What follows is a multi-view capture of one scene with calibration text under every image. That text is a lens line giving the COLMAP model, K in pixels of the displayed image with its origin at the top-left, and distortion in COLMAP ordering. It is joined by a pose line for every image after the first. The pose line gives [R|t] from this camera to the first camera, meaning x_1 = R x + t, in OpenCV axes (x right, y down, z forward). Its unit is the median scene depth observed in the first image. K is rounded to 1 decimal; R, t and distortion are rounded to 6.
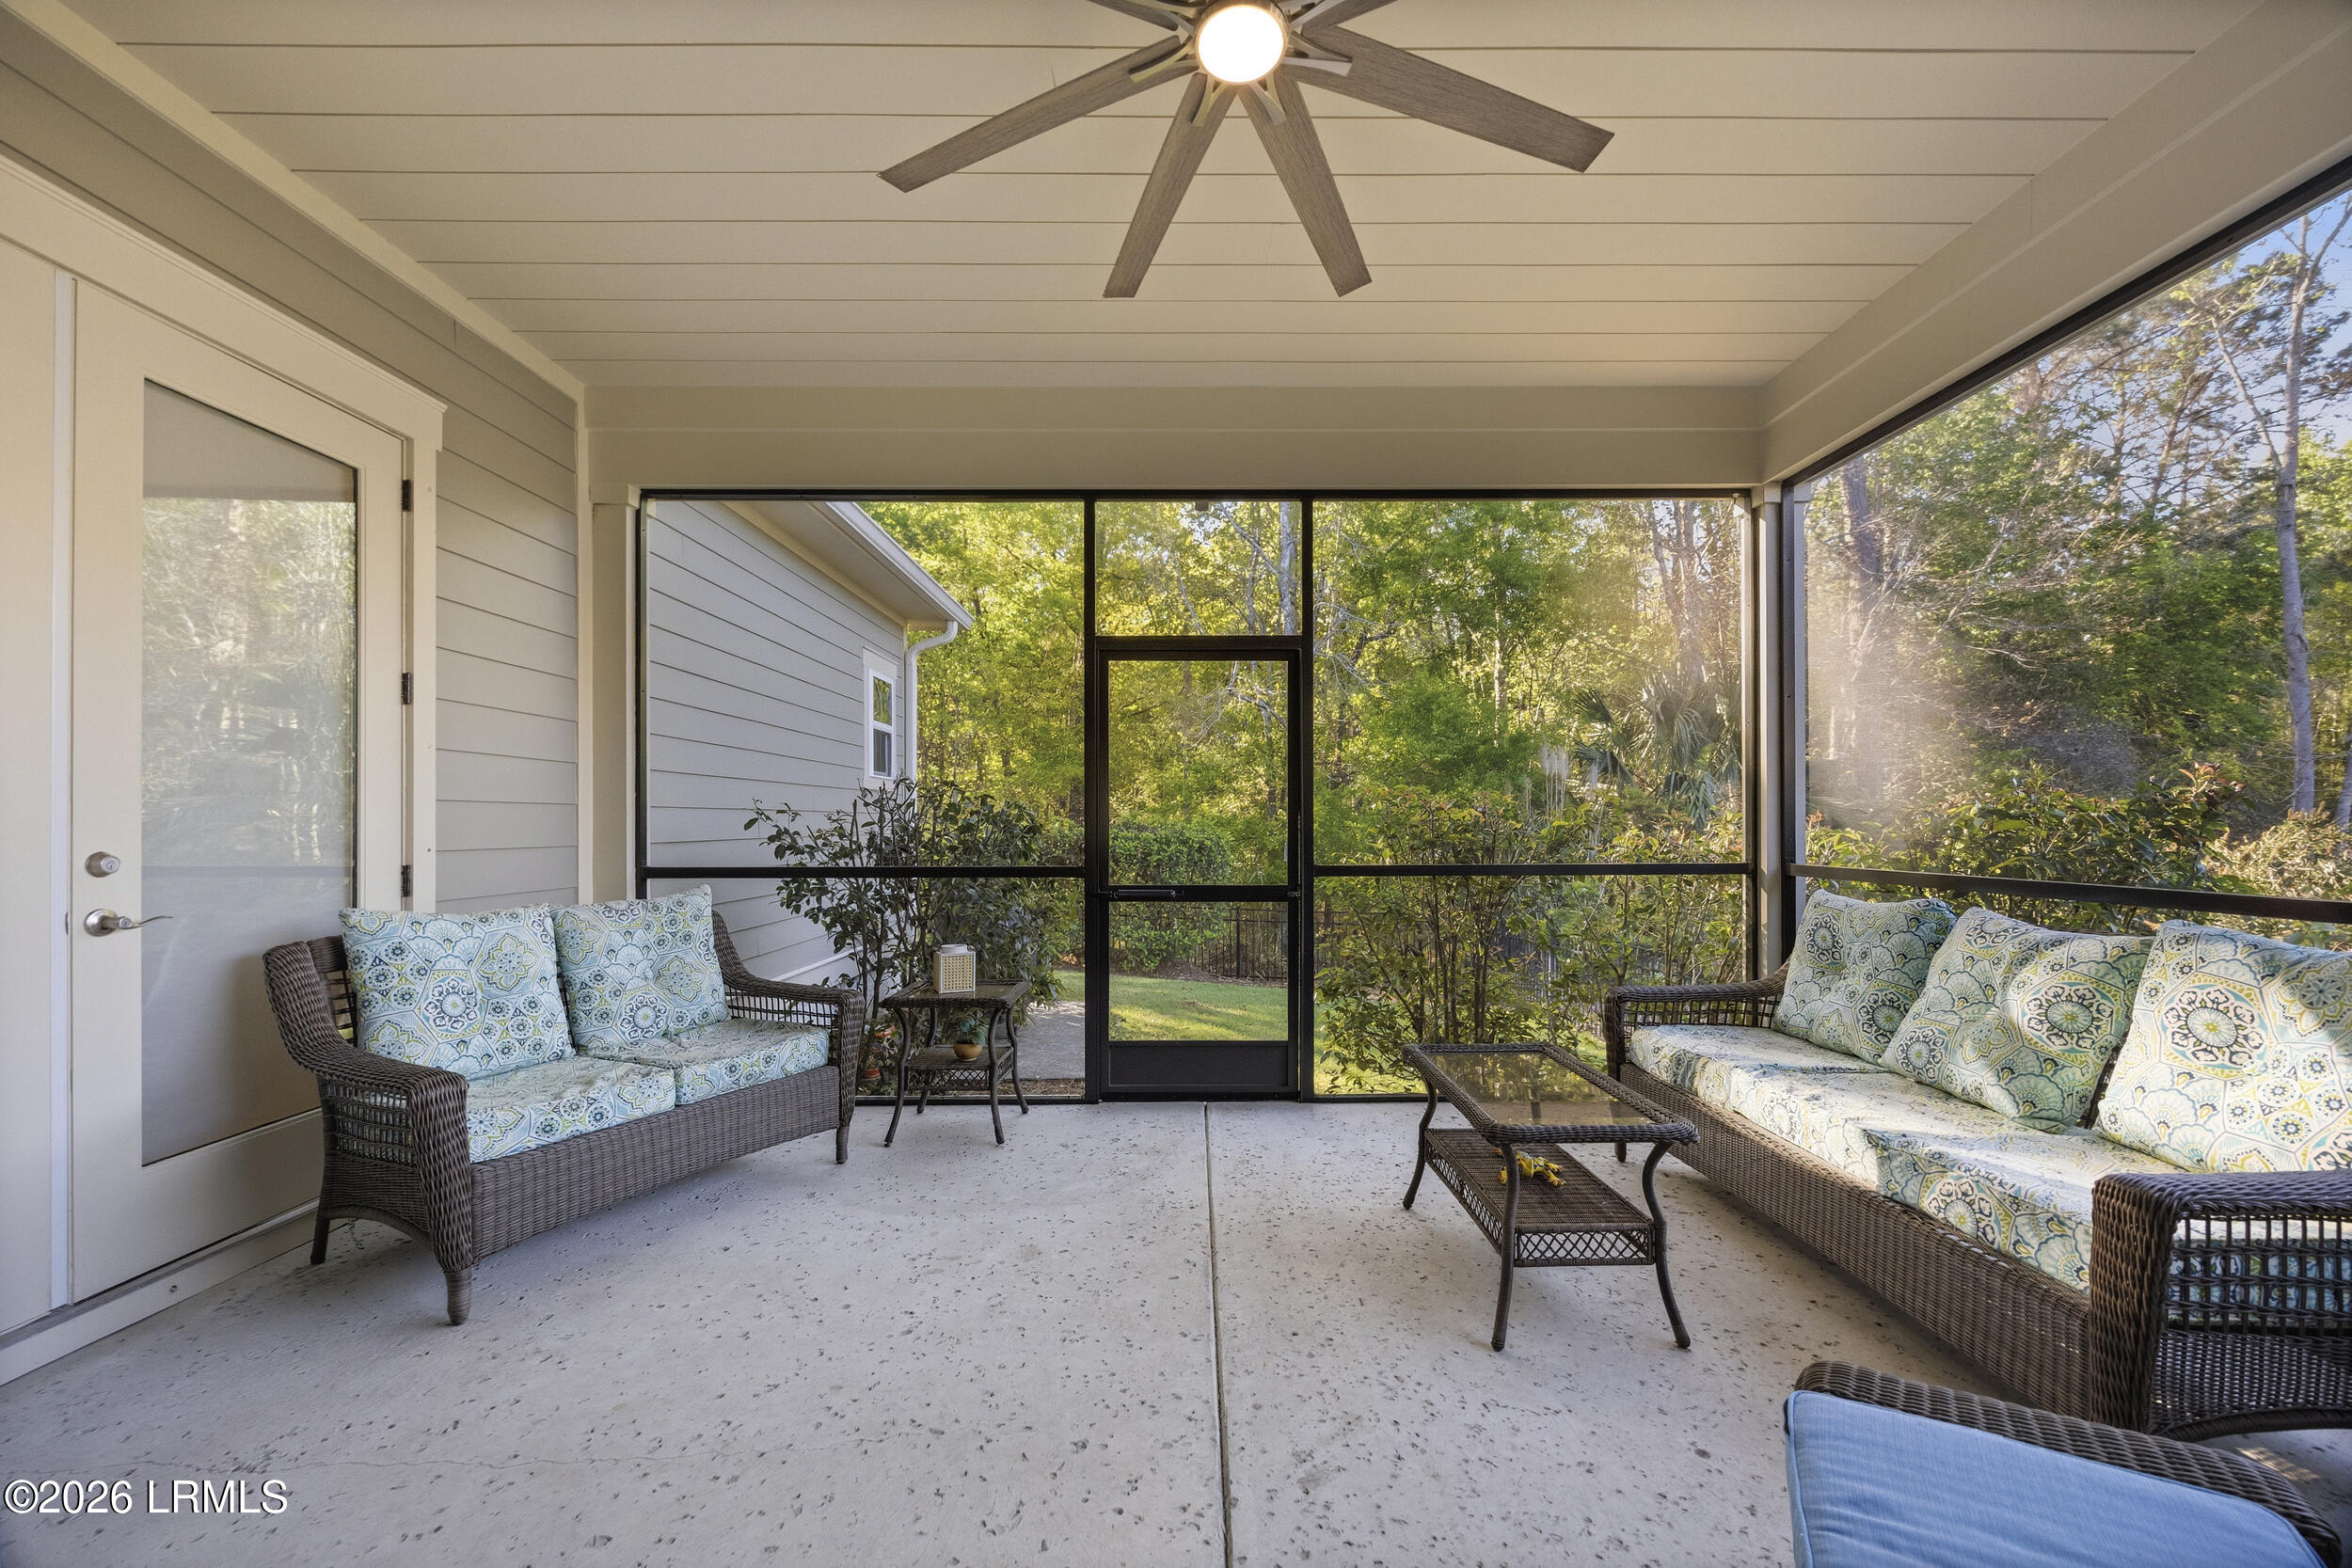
lens RADIAL K [[919.6, 0, 1184.8], [0, 919.6, 820.6], [0, 0, 1]] dist [-0.002715, 0.000072]
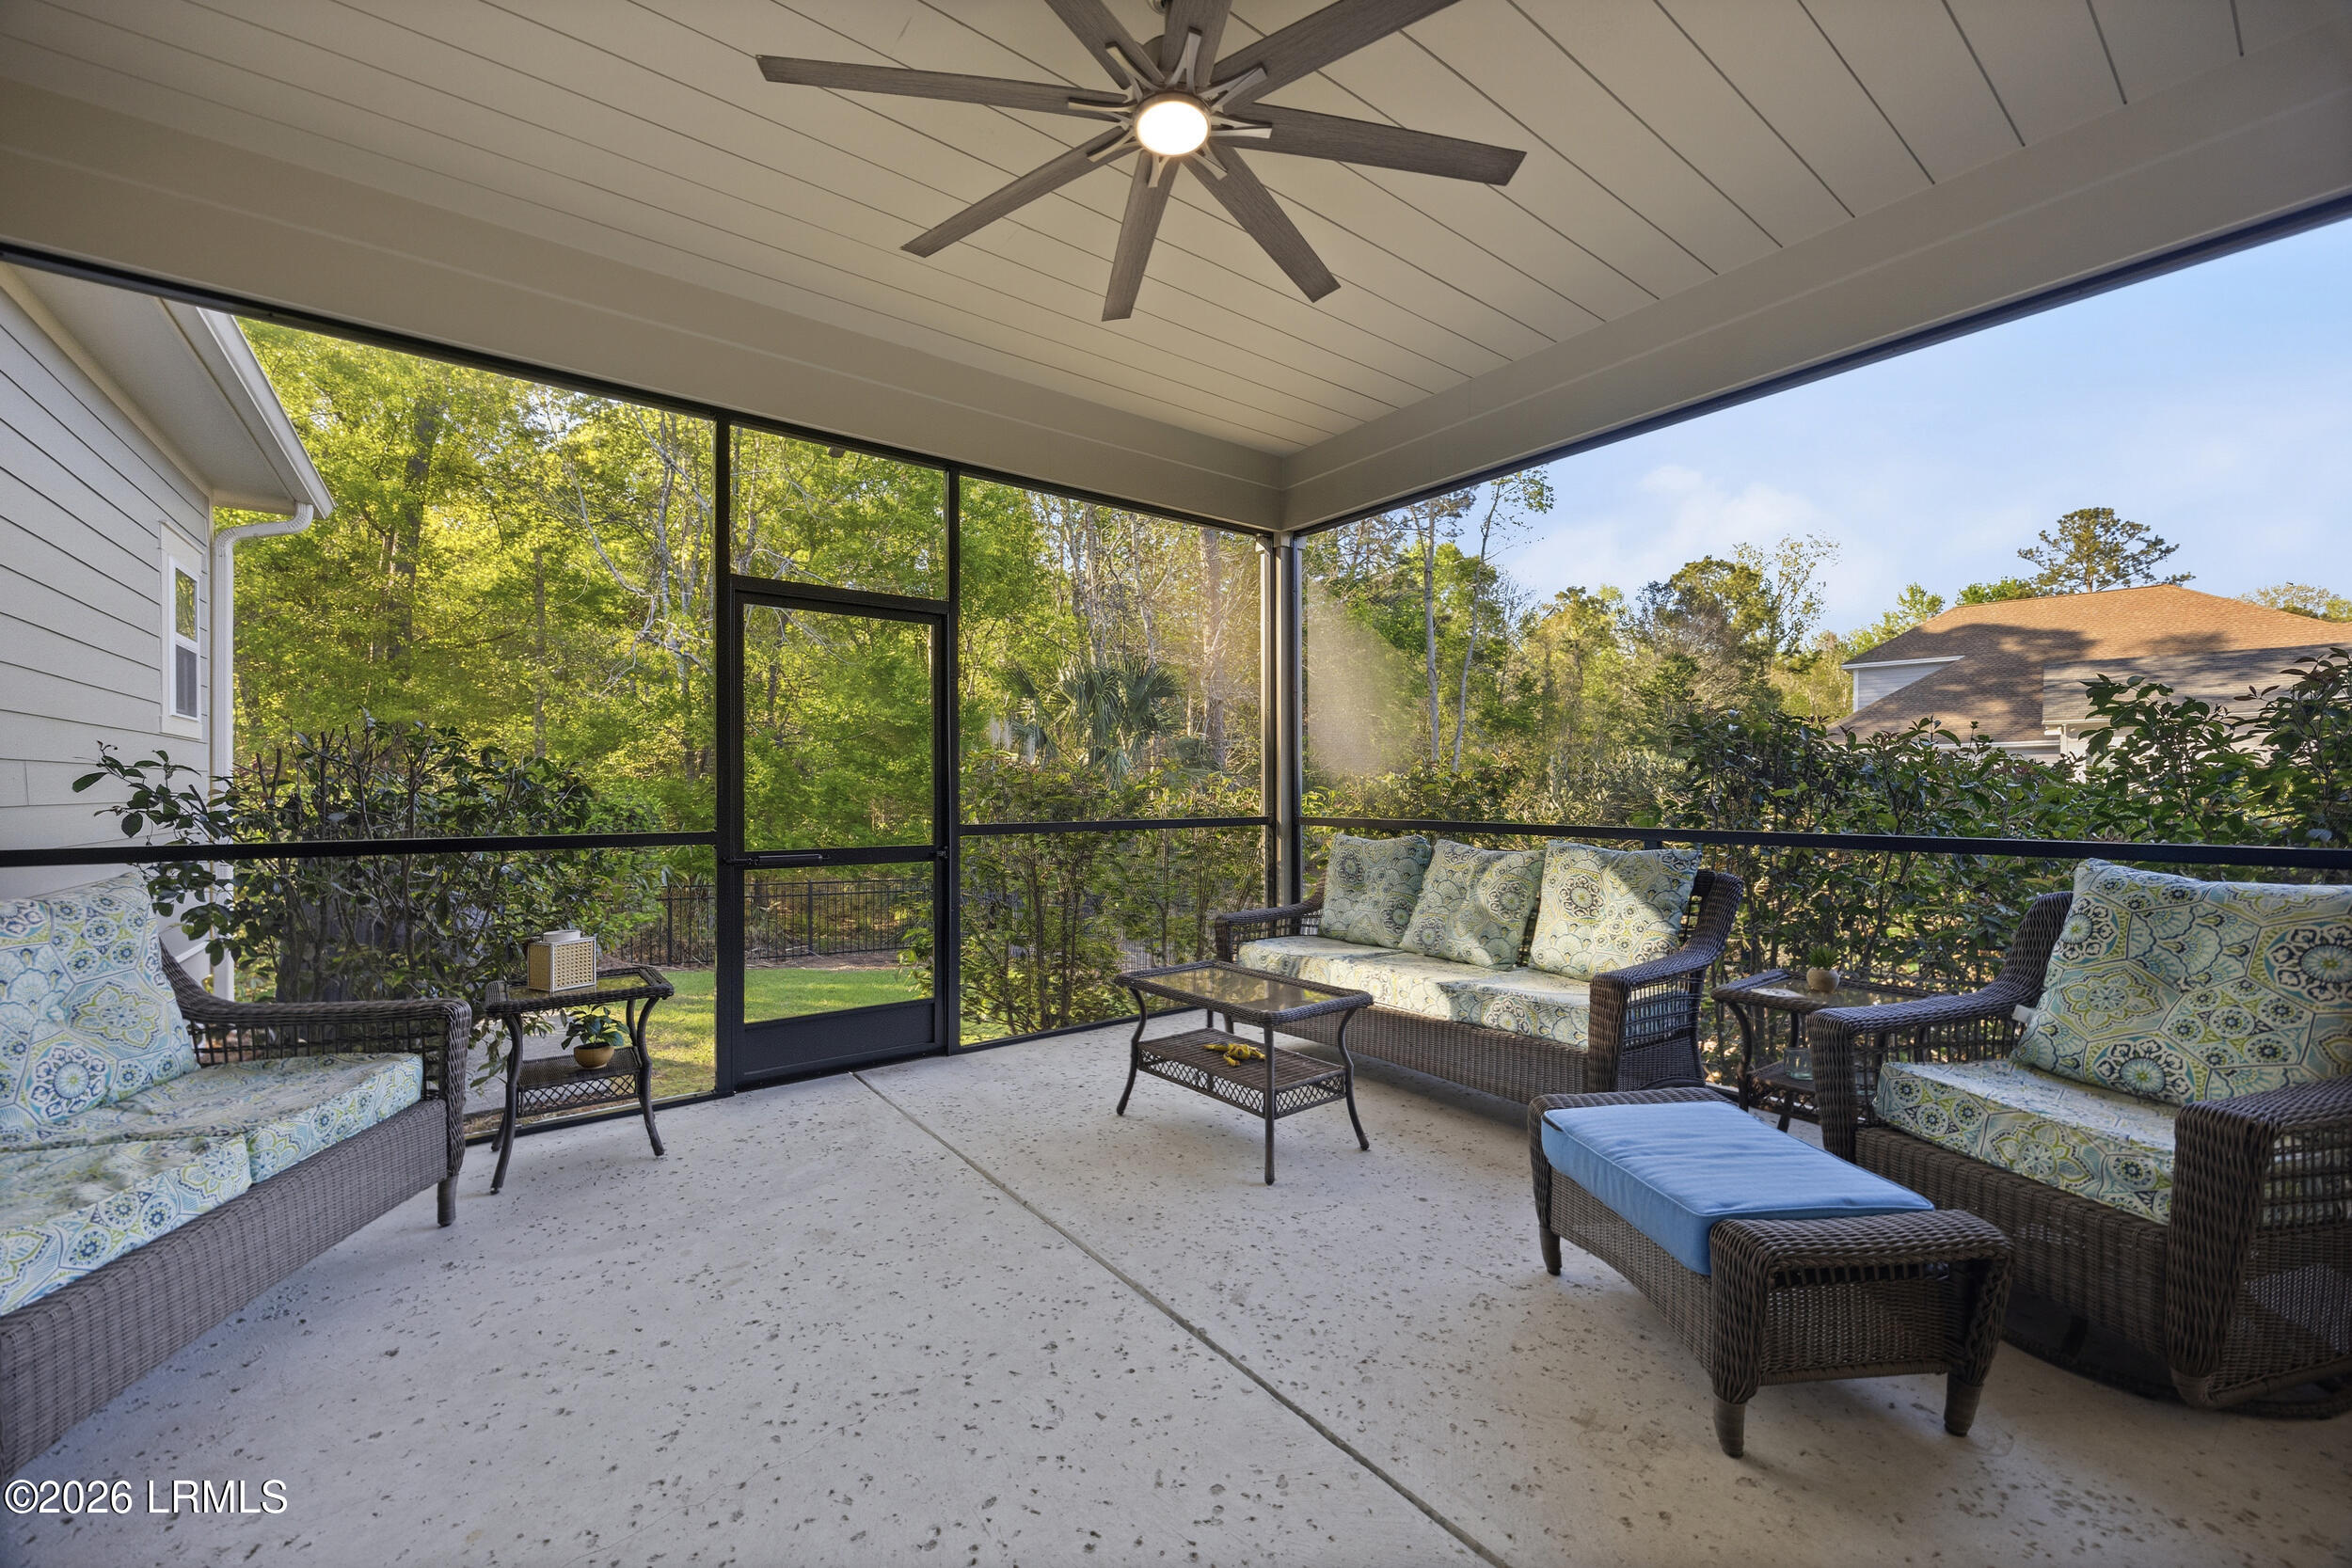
lens RADIAL K [[919.6, 0, 1204.1], [0, 919.6, 789.8], [0, 0, 1]] dist [-0.002715, 0.000072]
pose [[0.792108, 0.001446, 0.610379, -0.385022], [-0.003041, 0.999994, 0.001578, 0.008898], [-0.610373, -0.003106, 0.792108, 0.015057]]
